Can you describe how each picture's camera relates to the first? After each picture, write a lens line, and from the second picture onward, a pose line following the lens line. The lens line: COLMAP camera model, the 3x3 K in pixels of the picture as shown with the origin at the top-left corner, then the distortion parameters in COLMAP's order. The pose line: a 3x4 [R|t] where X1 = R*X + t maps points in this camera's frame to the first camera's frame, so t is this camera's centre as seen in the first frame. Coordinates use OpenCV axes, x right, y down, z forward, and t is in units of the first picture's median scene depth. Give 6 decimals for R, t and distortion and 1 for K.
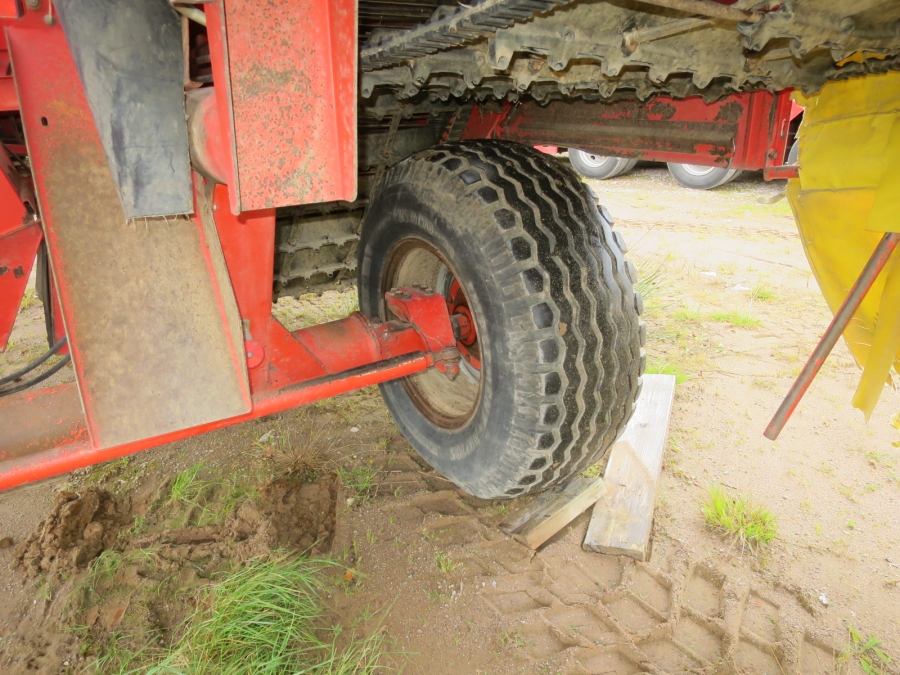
lens RADIAL K [[647.3, 0, 450.0], [0, 647.3, 337.5], [0, 0, 1]] dist [-0.048836, 0.008575]
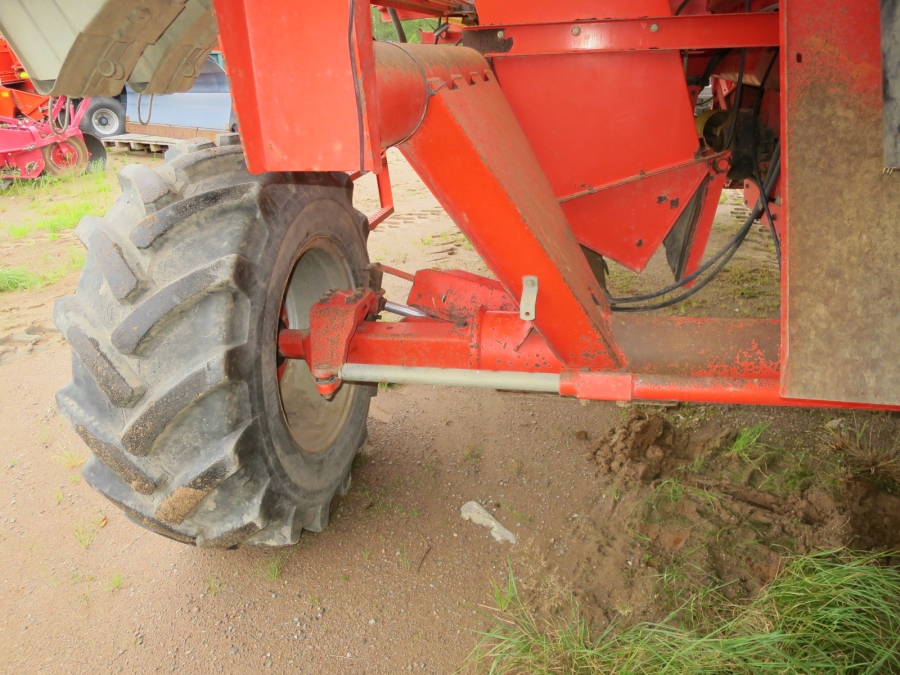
lens RADIAL K [[647.3, 0, 450.0], [0, 647.3, 337.5], [0, 0, 1]] dist [-0.048836, 0.008575]
pose [[0.724752, 0.271955, -0.633068, -0.227458], [-0.227495, 0.961732, 0.152703, 0.037707], [0.650369, 0.033348, 0.758886, -0.065137]]
